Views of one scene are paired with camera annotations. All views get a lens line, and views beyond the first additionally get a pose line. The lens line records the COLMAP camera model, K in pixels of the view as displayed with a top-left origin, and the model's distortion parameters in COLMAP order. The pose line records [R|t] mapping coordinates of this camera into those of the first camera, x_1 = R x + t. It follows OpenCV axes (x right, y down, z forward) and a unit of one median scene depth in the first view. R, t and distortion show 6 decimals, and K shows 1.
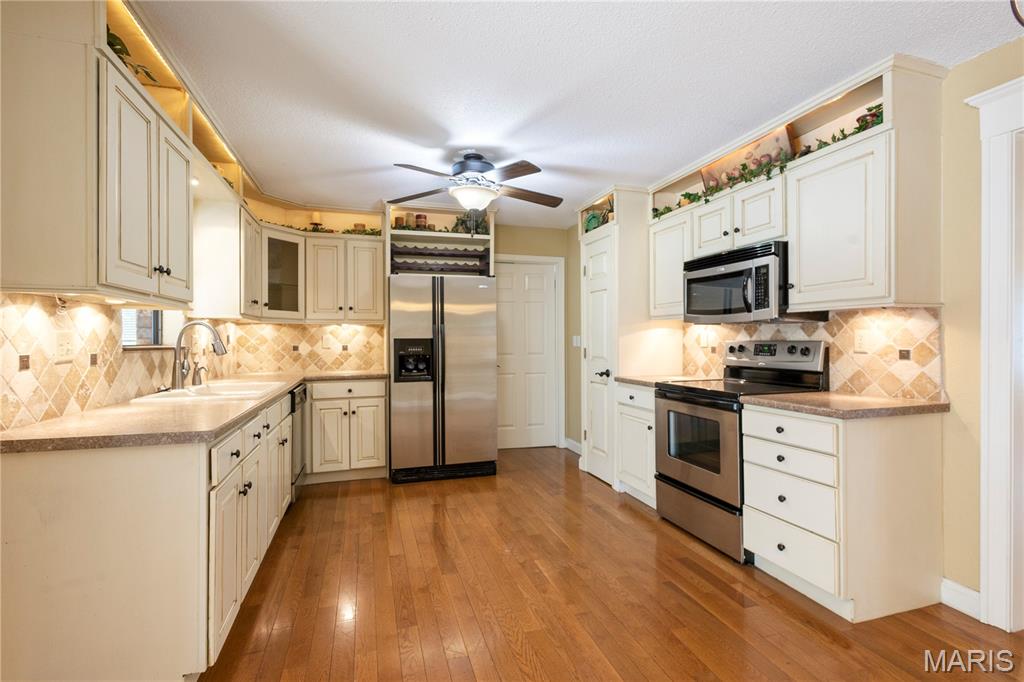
lens RADIAL K [[475.0, 0, 511.8], [0, 475.0, 339.8], [0, 0, 1]] dist [0.001626, -0.000619]
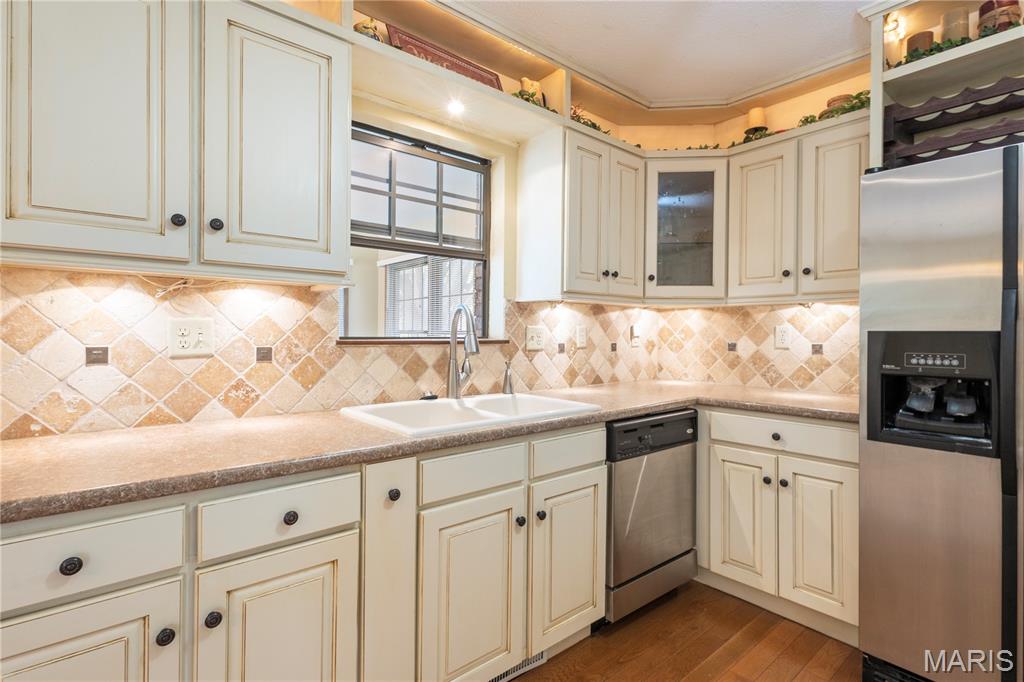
lens RADIAL K [[487.5, 0, 509.2], [0, 487.5, 334.7], [0, 0, 1]] dist [0.011144, -0.000050]
pose [[0.380167, 0.008808, -0.924876, 0.022356], [-0.006953, 0.999954, 0.006665, -0.000009], [0.924892, 0.003897, 0.380210, 0.561127]]
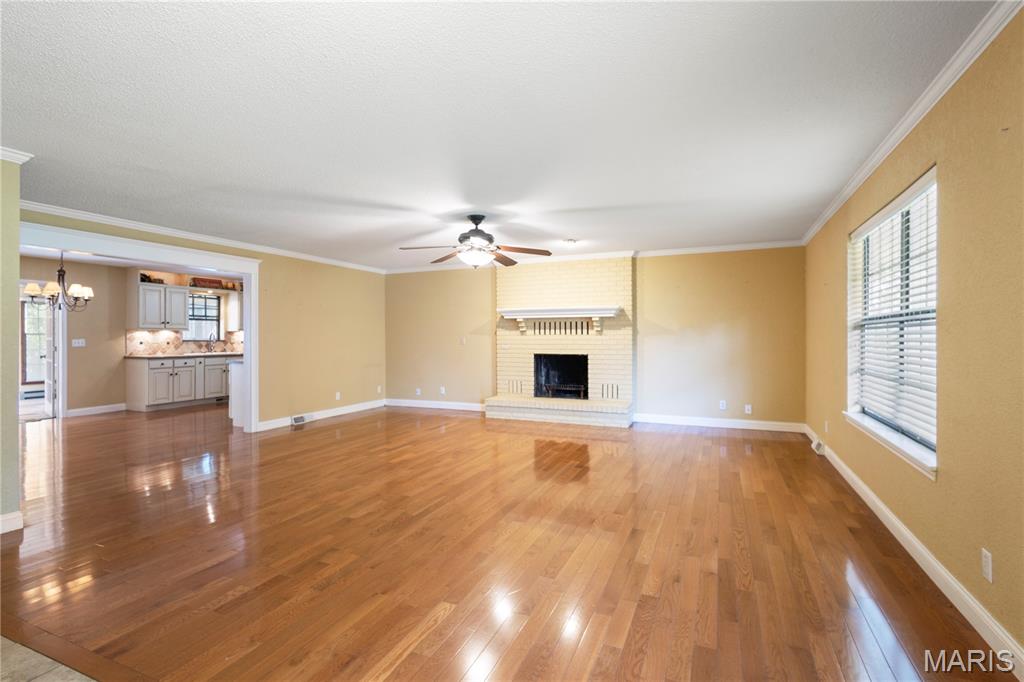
lens RADIAL K [[475.0, 0, 511.8], [0, 475.0, 339.8], [0, 0, 1]] dist [0.001626, -0.000619]
pose [[0.752964, 0.005077, -0.658042, 2.220049], [-0.002145, 0.999984, 0.005260, -0.009033], [0.658058, -0.002548, 0.752963, -0.092791]]
